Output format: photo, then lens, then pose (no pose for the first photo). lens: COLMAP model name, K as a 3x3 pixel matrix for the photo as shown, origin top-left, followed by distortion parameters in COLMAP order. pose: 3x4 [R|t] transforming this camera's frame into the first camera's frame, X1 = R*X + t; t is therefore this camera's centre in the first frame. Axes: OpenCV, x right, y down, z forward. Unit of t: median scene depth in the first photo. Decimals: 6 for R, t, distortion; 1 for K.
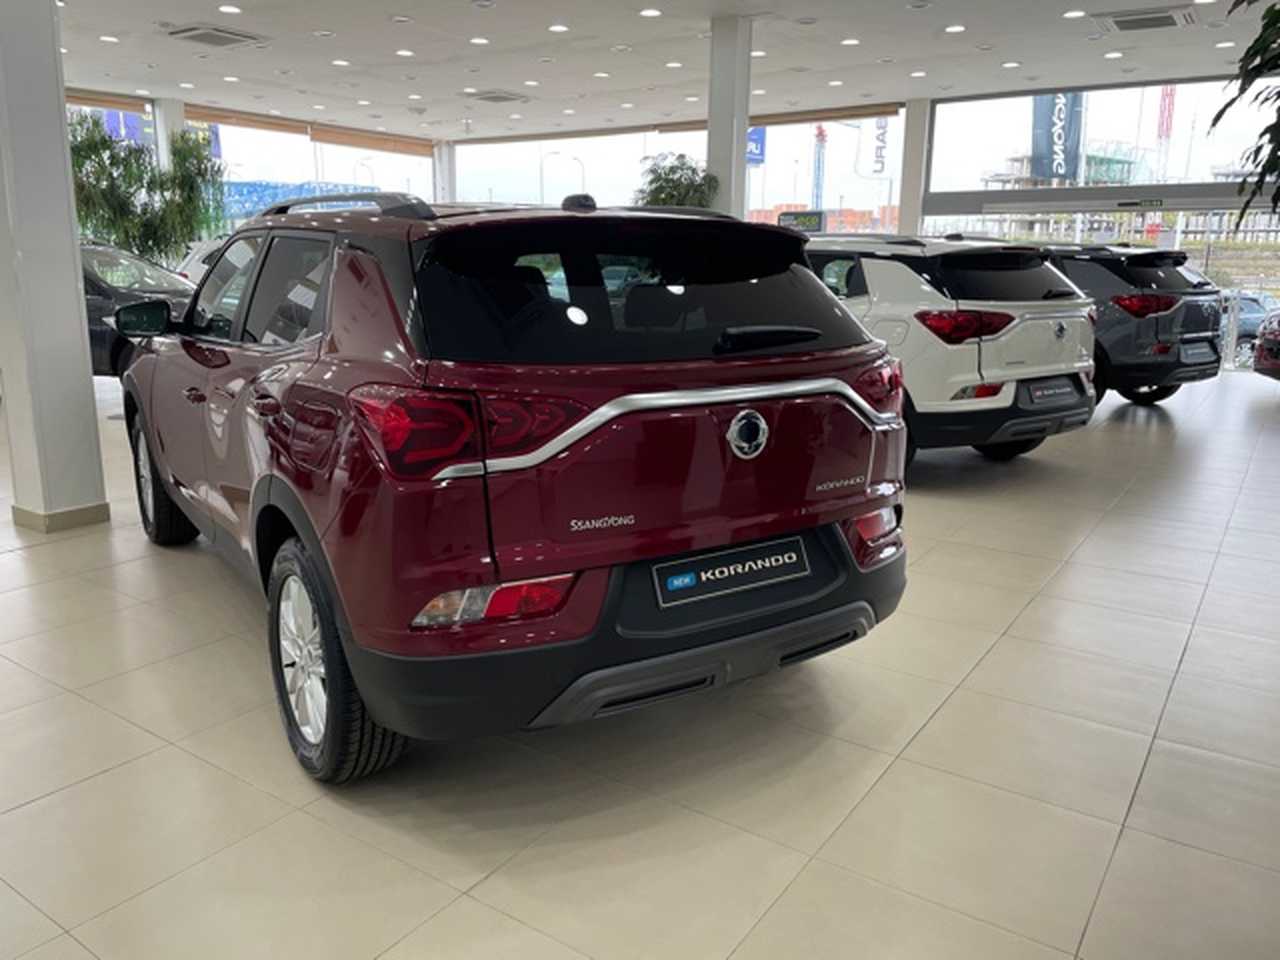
lens RADIAL K [[981.7, 0, 640.0], [0, 981.7, 480.0], [0, 0, 1]] dist [0.088212, -0.120357]
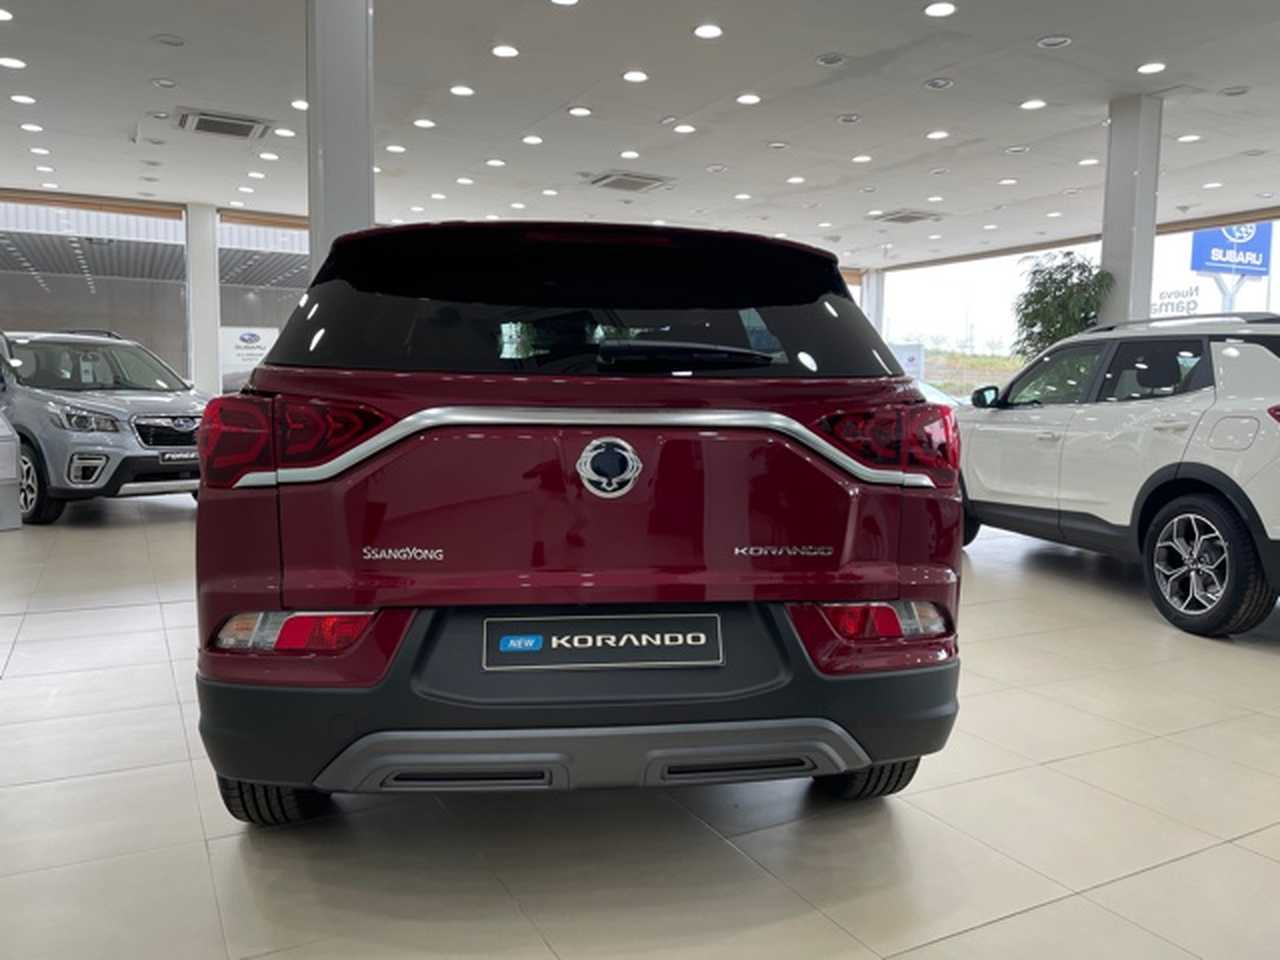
lens RADIAL K [[981.7, 0, 640.0], [0, 981.7, 480.0], [0, 0, 1]] dist [0.088212, -0.120357]
pose [[0.885929, 0.042651, -0.461856, 0.478593], [-0.105452, 0.988208, -0.111020, 0.047585], [0.451674, 0.147059, 0.879979, 0.291725]]
